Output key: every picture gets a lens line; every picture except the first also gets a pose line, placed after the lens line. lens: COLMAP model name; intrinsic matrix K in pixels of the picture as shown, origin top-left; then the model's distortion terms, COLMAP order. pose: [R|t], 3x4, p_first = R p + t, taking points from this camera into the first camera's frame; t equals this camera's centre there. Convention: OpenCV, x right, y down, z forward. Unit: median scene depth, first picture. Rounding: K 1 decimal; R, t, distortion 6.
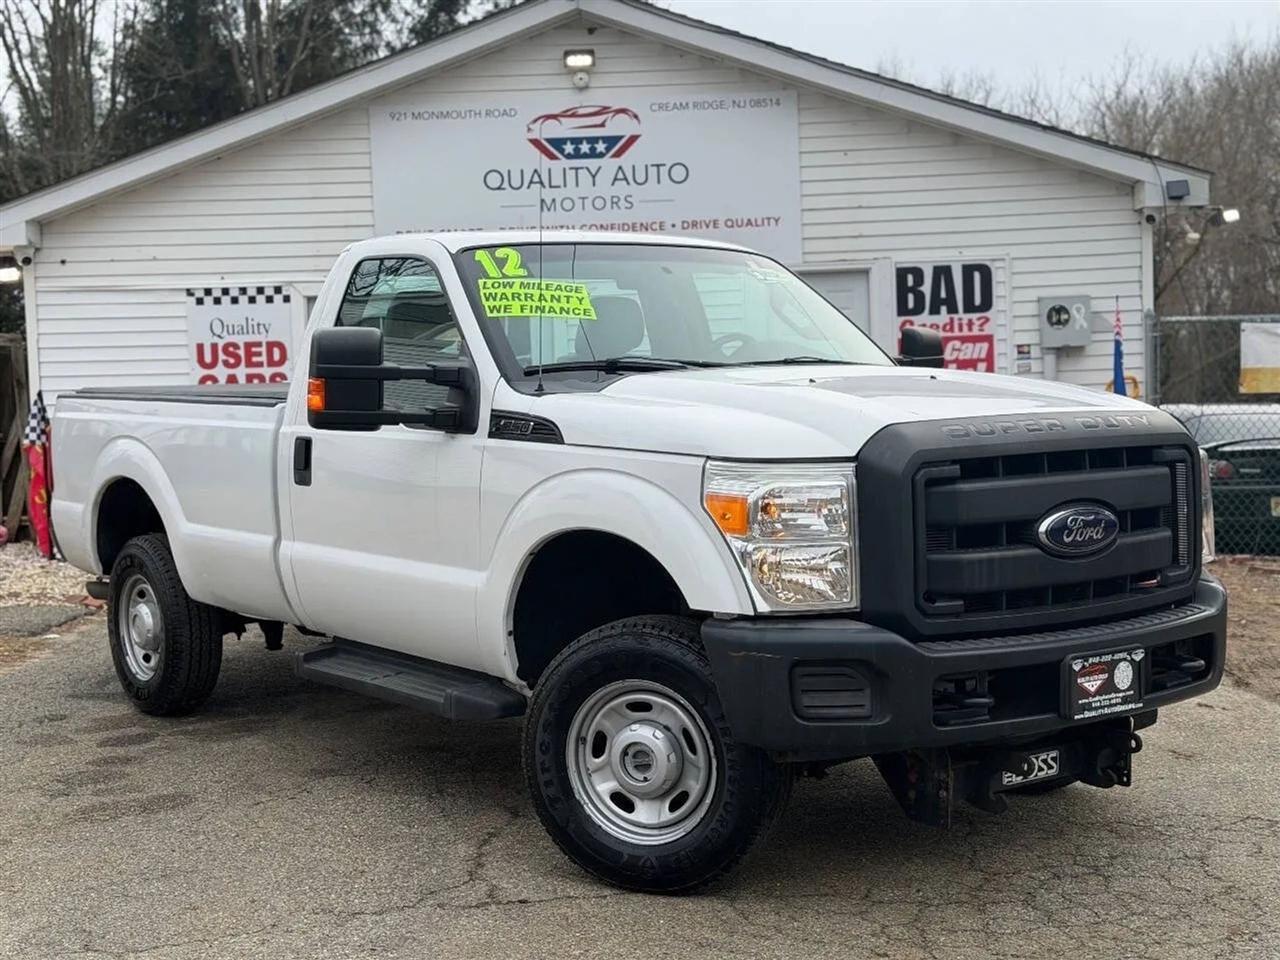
lens RADIAL K [[1749.0, 0, 640.0], [0, 1749.0, 480.0], [0, 0, 1]] dist [0.154622, -0.244525]
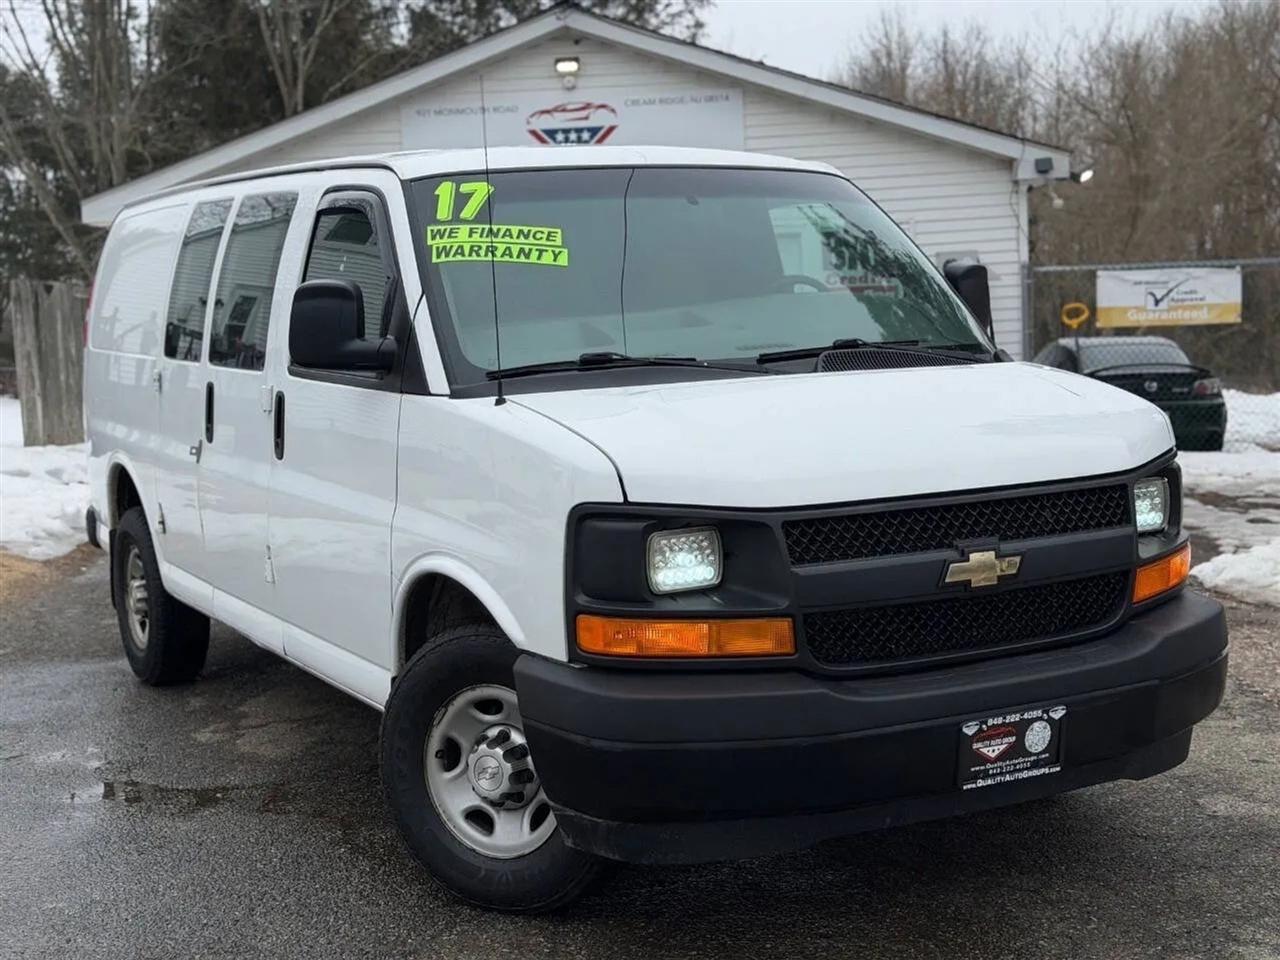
lens RADIAL K [[1775.3, 0, 645.2], [0, 1775.3, 496.5], [0, 0, 1]] dist [0.179579, -0.333485]
pose [[0.999886, -0.010796, -0.010556, 0.030604], [0.011219, 0.999101, 0.040891, 0.014981], [0.010105, -0.041005, 0.999108, -0.277423]]
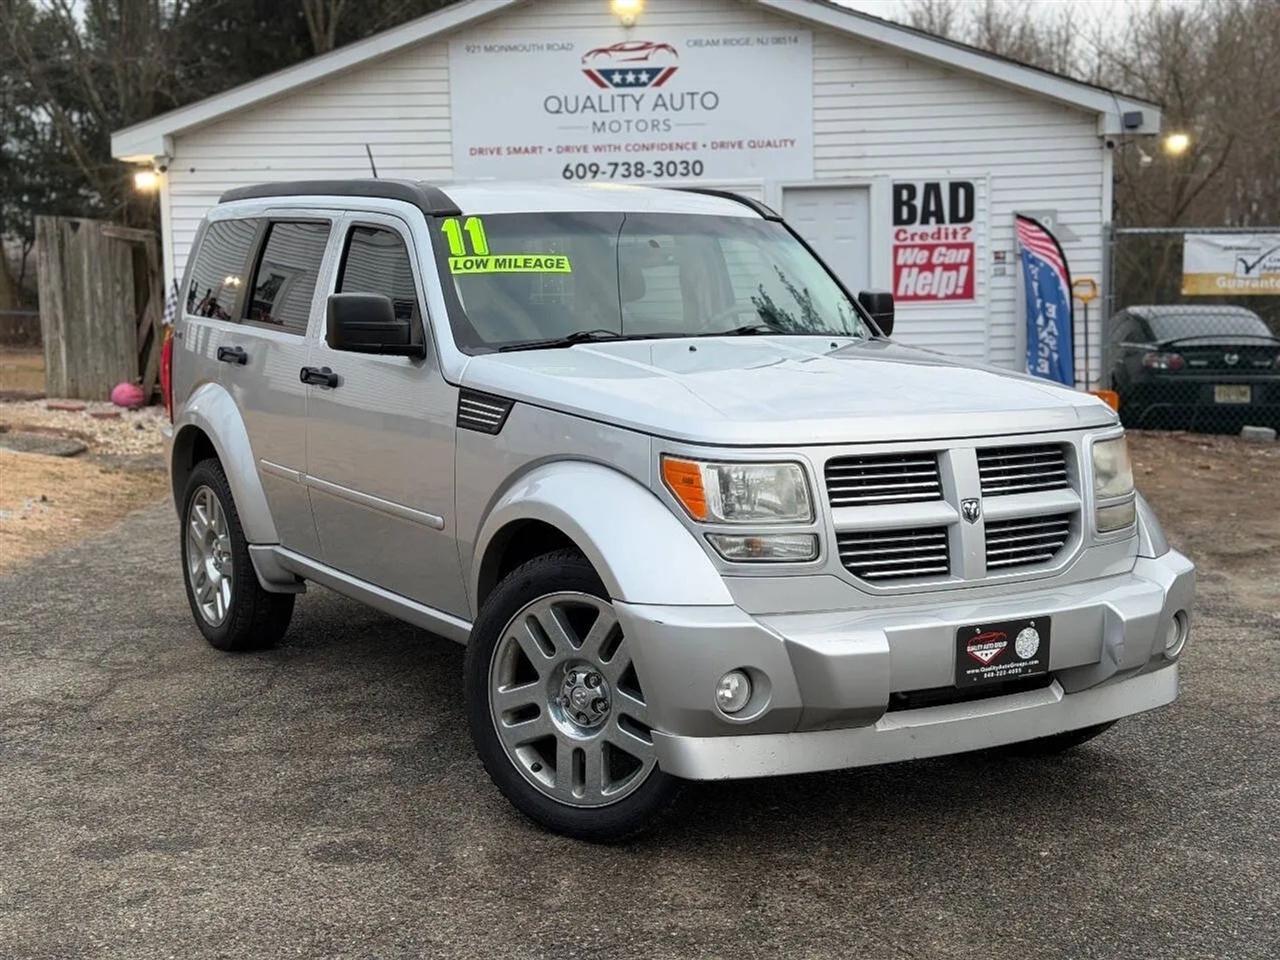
lens RADIAL K [[1764.1, 0, 633.1], [0, 1764.1, 486.0], [0, 0, 1]] dist [0.168336, -0.296980]
pose [[0.999606, 0.016969, -0.022365, 0.001711], [-0.015692, 0.998303, 0.056084, 0.017114], [0.023279, -0.055711, 0.998176, -0.203948]]
